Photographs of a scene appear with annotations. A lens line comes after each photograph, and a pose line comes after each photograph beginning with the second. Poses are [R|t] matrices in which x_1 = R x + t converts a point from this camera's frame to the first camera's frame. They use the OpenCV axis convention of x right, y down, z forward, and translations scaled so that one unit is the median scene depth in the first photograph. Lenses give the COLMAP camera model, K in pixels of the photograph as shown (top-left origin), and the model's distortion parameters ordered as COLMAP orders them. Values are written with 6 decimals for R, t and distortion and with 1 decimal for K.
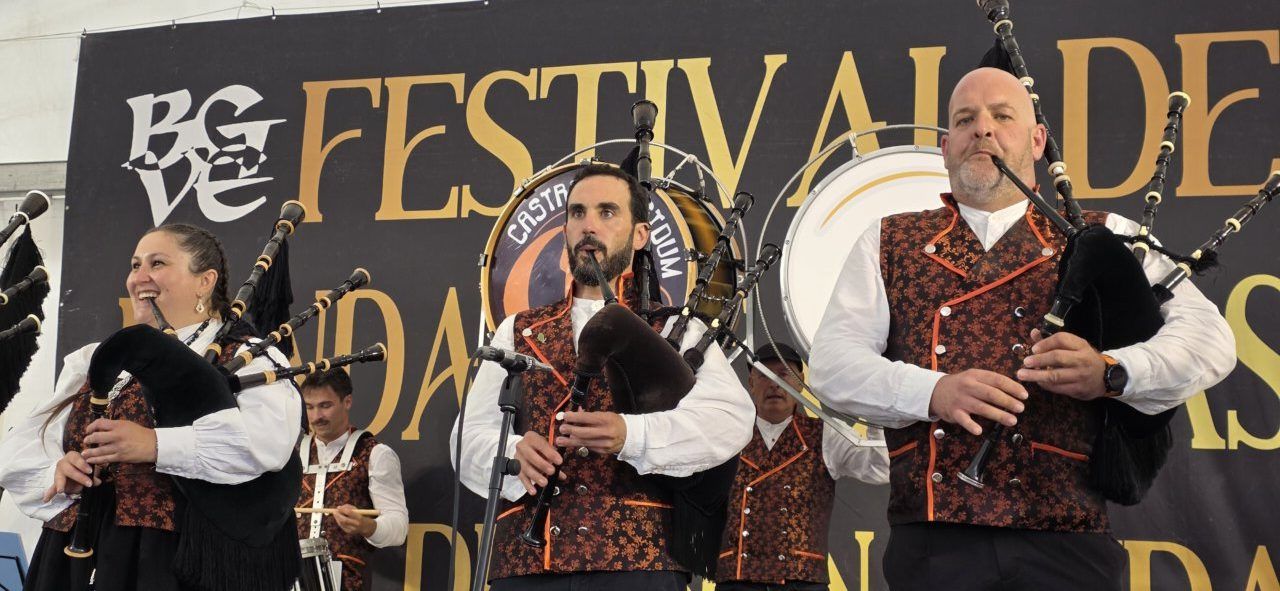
lens RADIAL K [[1654.8, 0, 639.7], [0, 1654.8, 267.9], [0, 0, 1]] dist [0.229621, -0.775103]
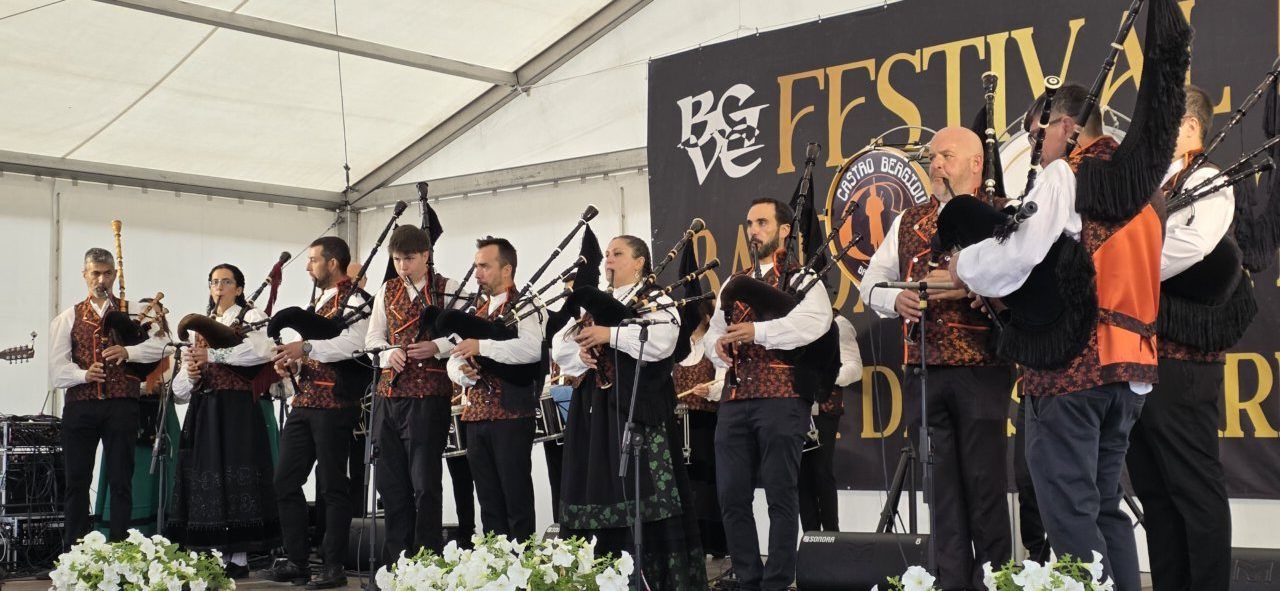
lens RADIAL K [[1619.7, 0, 640.0], [0, 1619.7, 295.5], [0, 0, 1]] dist [0.008088, -0.047205]
pose [[0.895208, -0.077236, -0.438905, 0.312598], [0.127686, 0.988030, 0.086566, -0.060722], [0.426965, -0.133537, 0.894354, -0.374126]]
